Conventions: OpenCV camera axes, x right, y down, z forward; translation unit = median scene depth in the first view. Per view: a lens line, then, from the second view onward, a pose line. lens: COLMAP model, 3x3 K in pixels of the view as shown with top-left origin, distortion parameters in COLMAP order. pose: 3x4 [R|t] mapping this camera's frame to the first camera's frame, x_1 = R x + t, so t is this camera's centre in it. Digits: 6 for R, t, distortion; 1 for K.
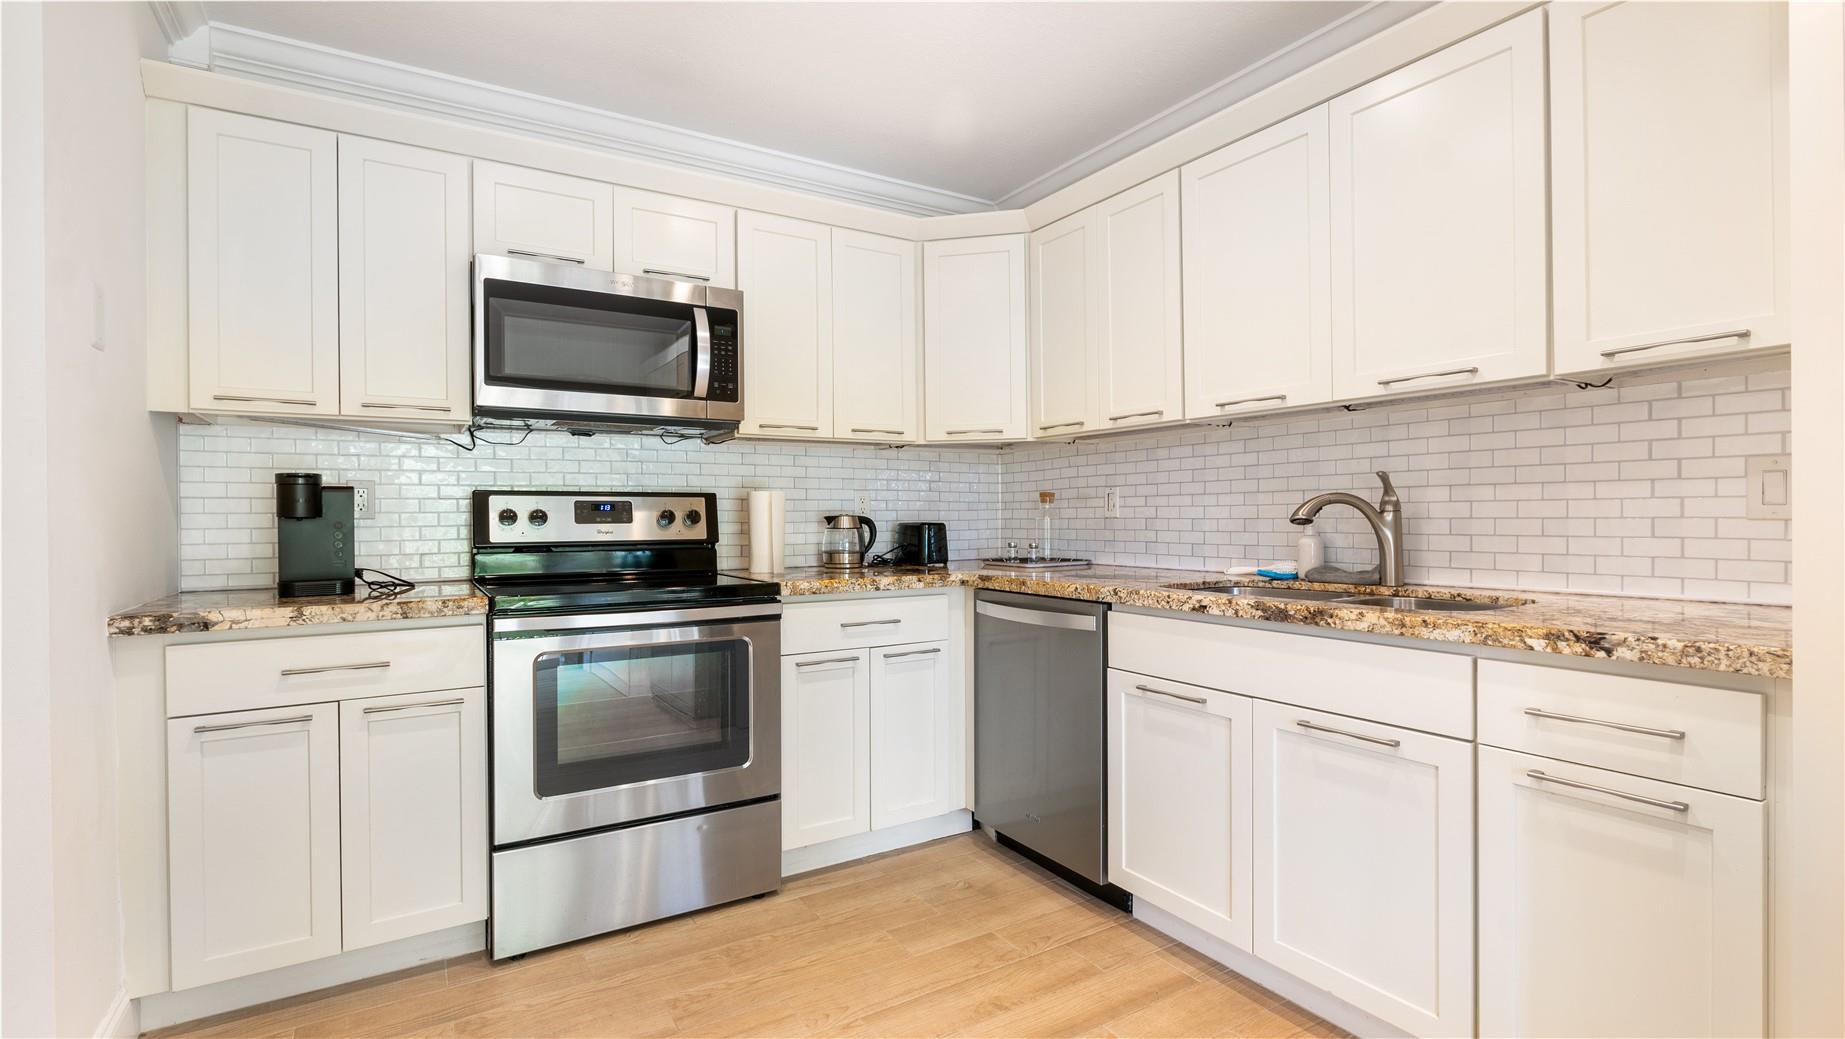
lens RADIAL K [[853.6, 0, 926.8], [0, 853.6, 519.3], [0, 0, 1]] dist [-0.004115, -0.000824]
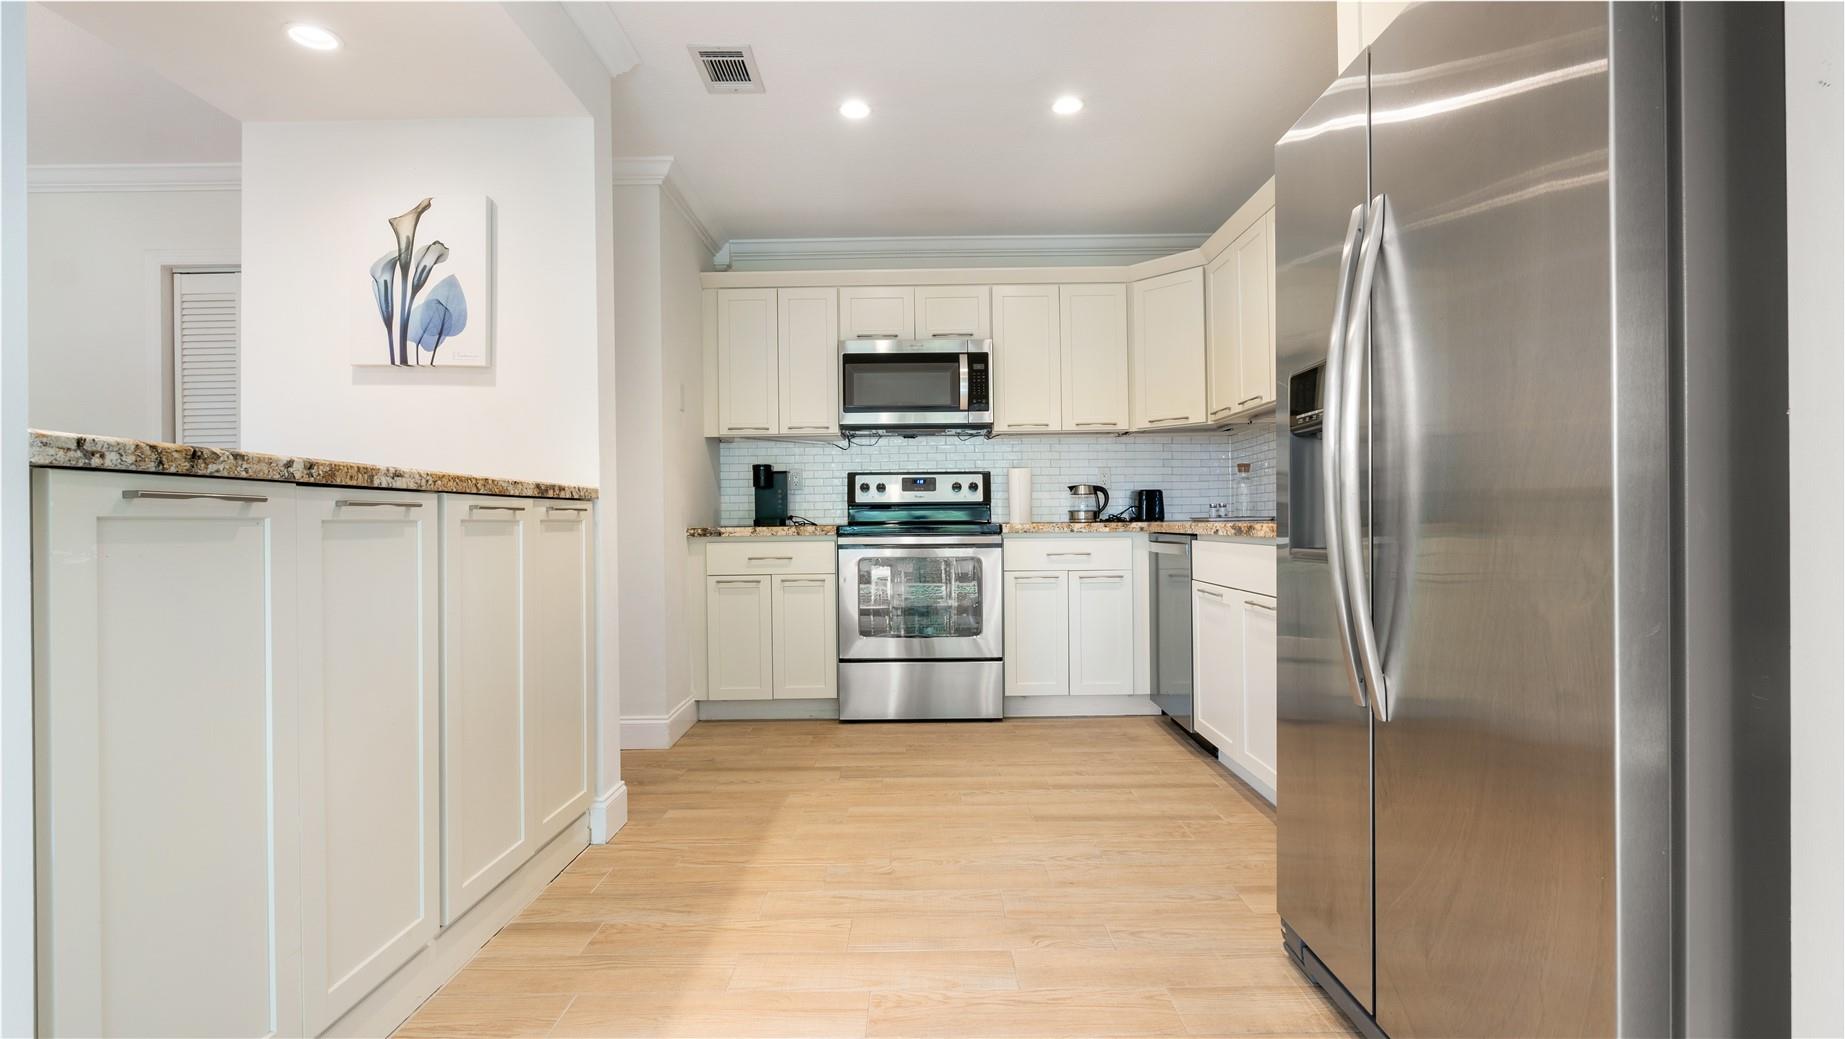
lens RADIAL K [[853.6, 0, 917.4], [0, 853.6, 517.4], [0, 0, 1]] dist [-0.004115, -0.000824]
pose [[0.849461, -0.003922, -0.527636, 0.509712], [0.004562, 0.999990, -0.000089, 0.058293], [0.527631, -0.002332, 0.849470, -0.409085]]
